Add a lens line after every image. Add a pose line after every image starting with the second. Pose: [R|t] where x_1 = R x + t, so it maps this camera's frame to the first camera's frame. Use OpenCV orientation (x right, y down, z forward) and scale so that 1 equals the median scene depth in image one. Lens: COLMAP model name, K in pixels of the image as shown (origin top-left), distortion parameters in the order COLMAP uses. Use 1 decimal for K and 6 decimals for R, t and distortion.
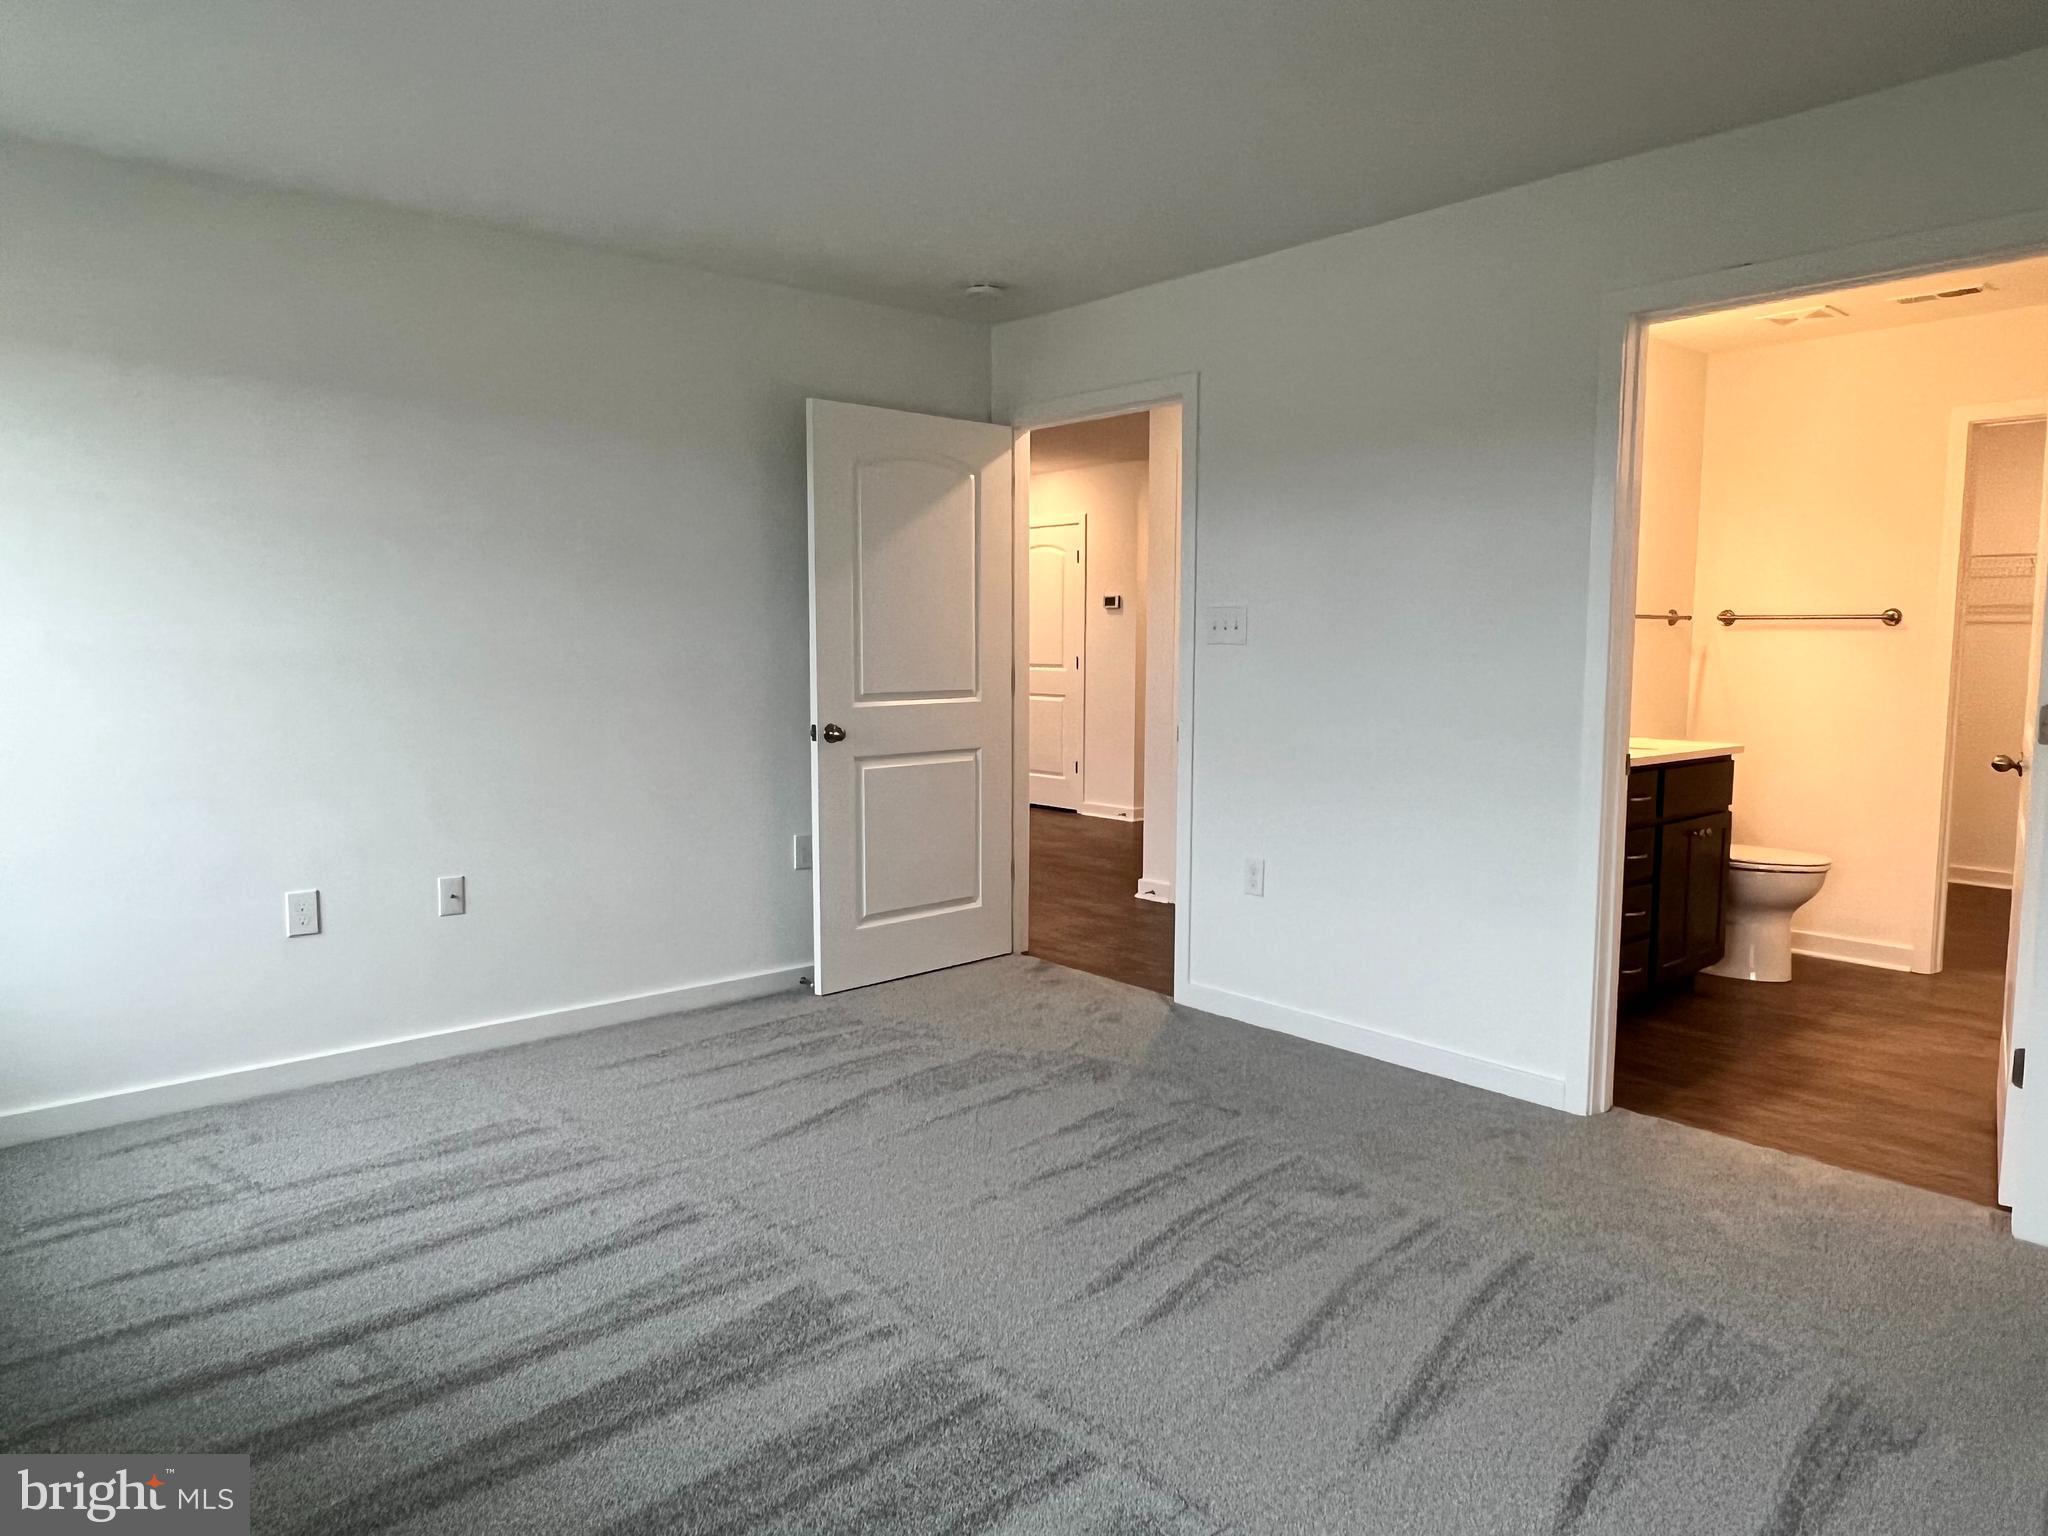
lens RADIAL K [[1328.6, 0, 1049.3], [0, 1328.6, 782.2], [0, 0, 1]] dist [-0.000286, -0.003561]
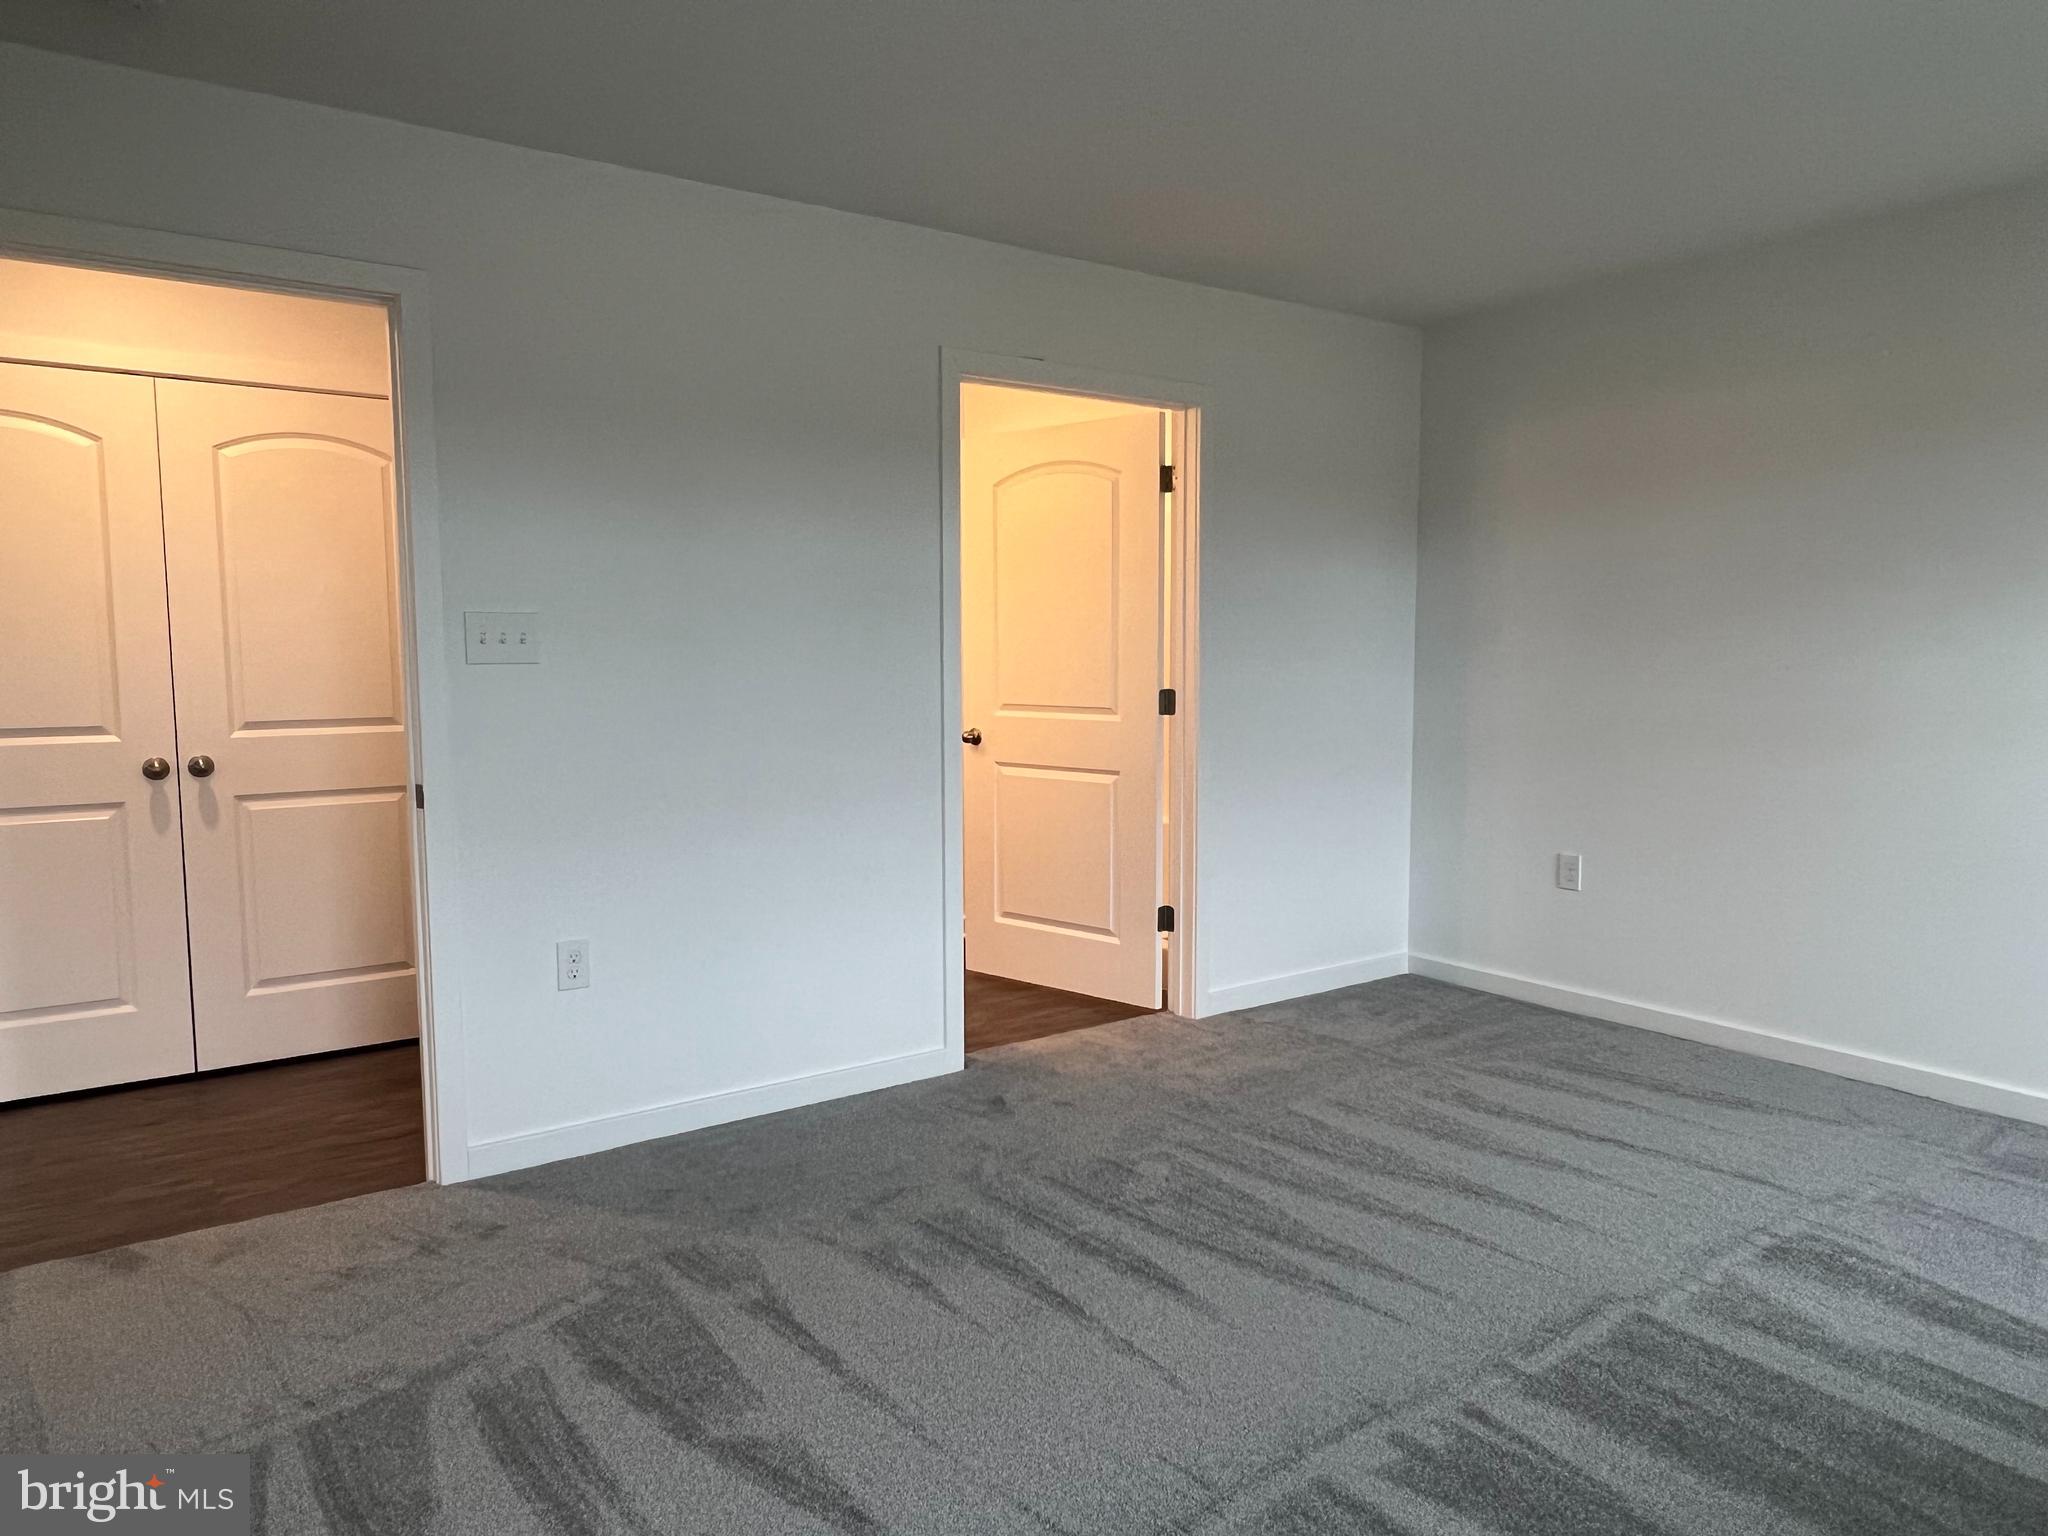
lens RADIAL K [[1328.6, 0, 1031.1], [0, 1328.6, 774.5], [0, 0, 1]] dist [-0.000286, -0.003561]
pose [[0.113644, -0.100566, 0.988419, -0.664694], [0.111660, 0.989854, 0.087874, -0.089450], [-0.987227, 0.100380, 0.123720, 0.746102]]
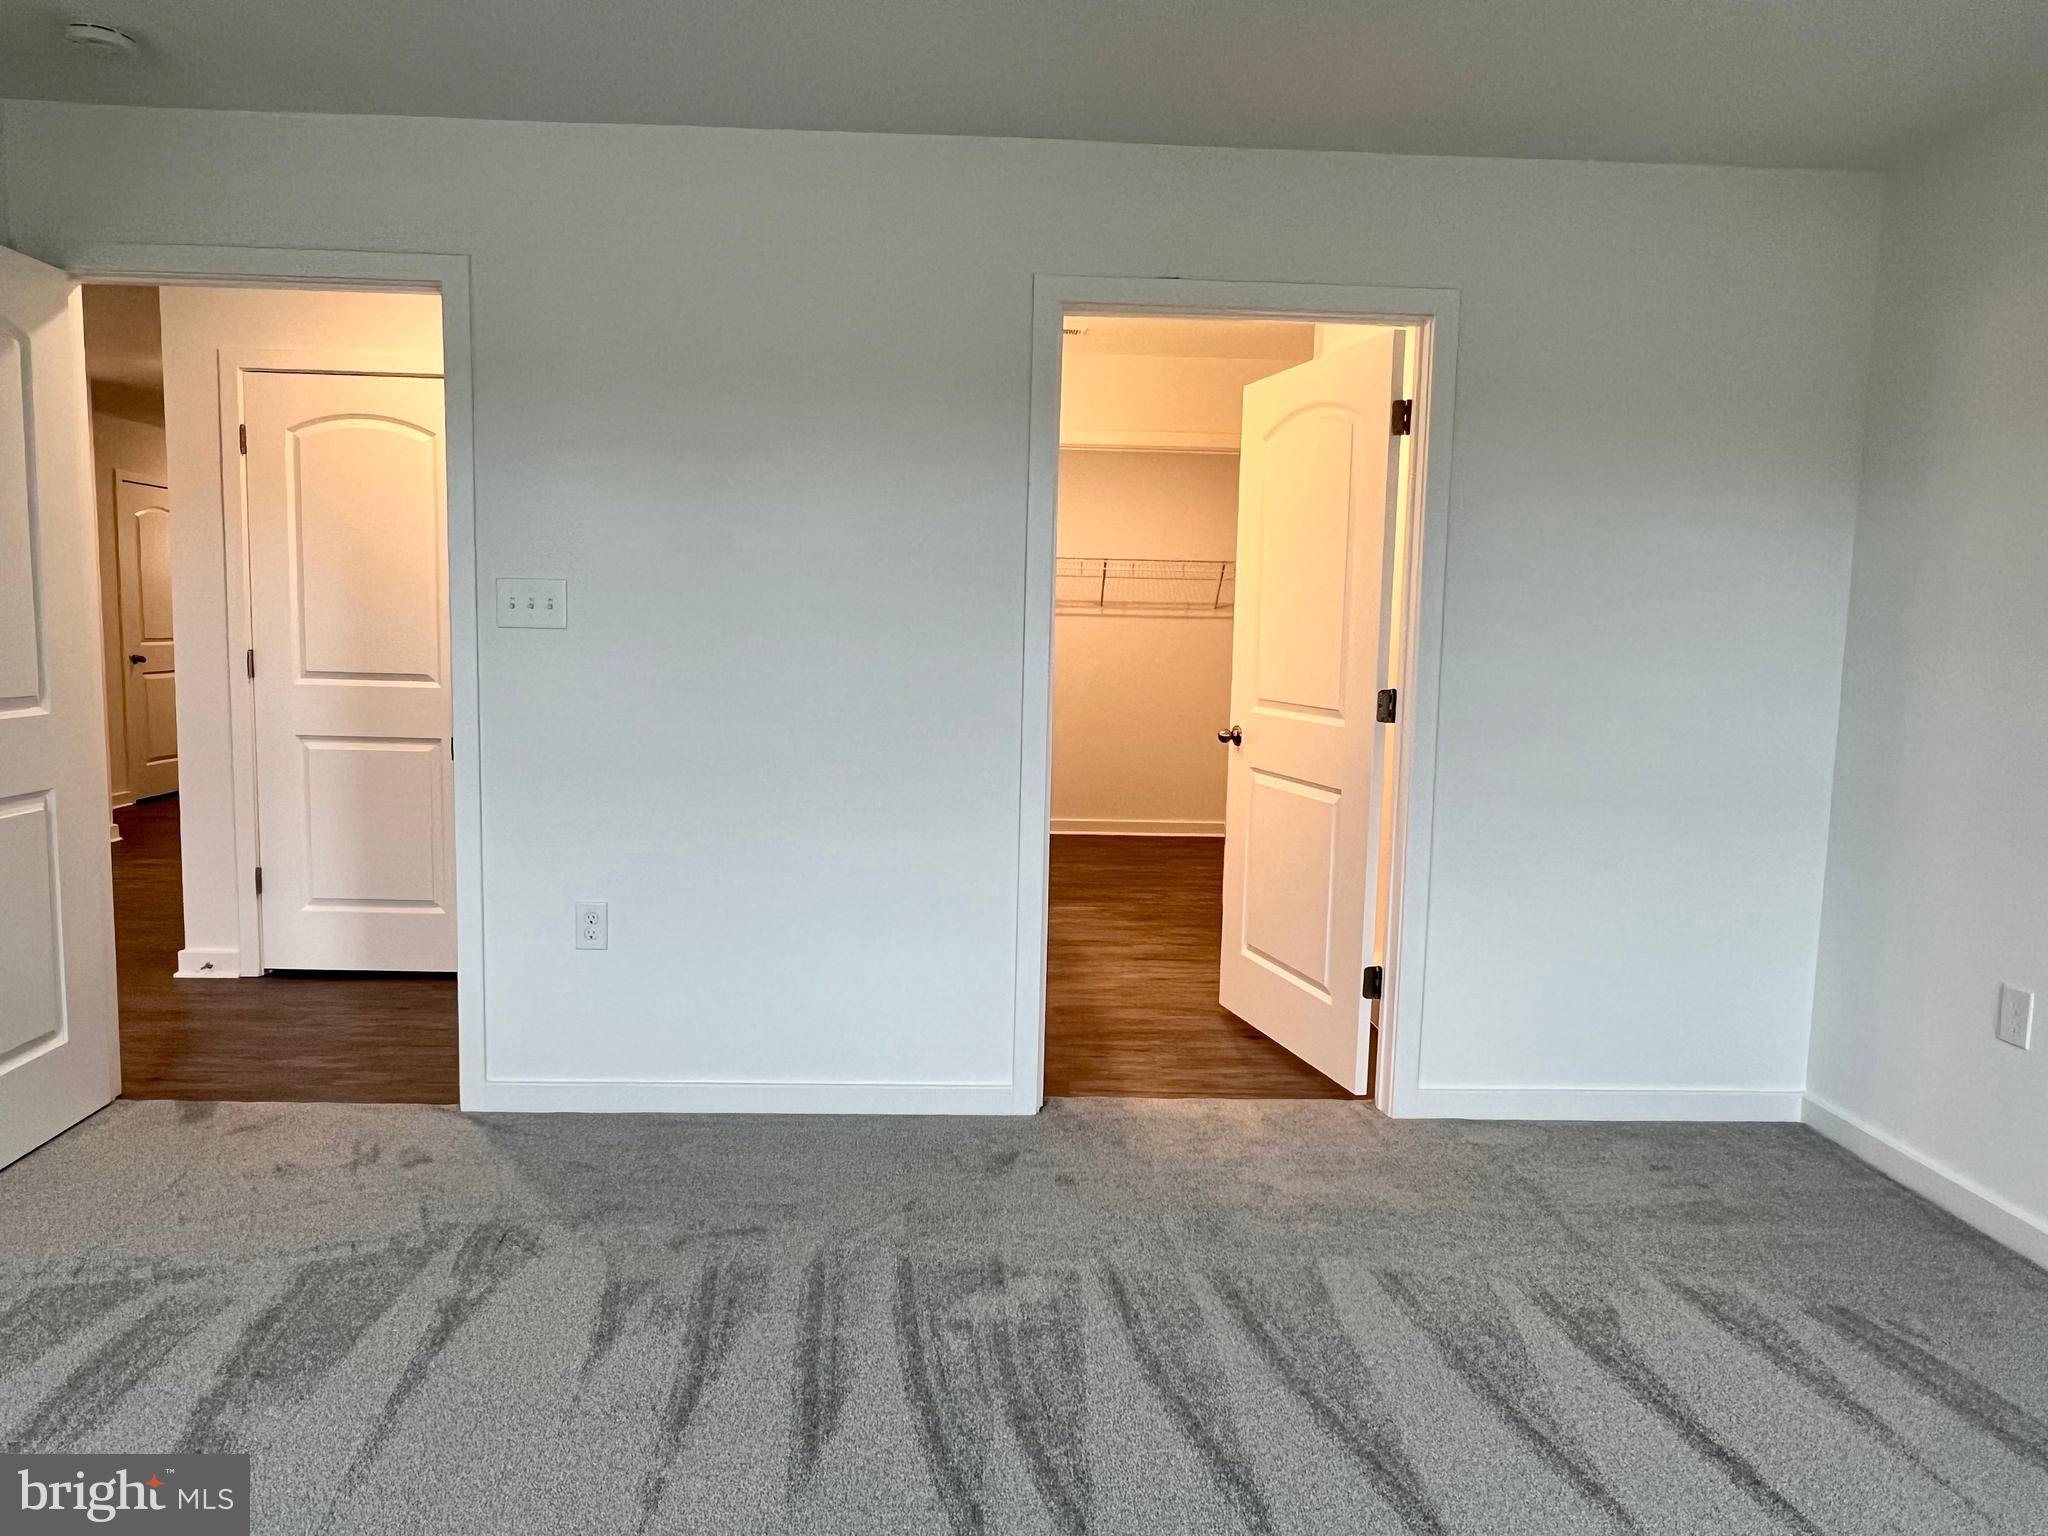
lens RADIAL K [[1328.6, 0, 1033.9], [0, 1328.6, 777.0], [0, 0, 1]] dist [-0.000286, -0.003561]
pose [[0.634563, -0.075821, 0.769143, -0.325460], [0.062787, 0.996944, 0.046476, -0.043038], [-0.770316, 0.018800, 0.637385, 0.352783]]
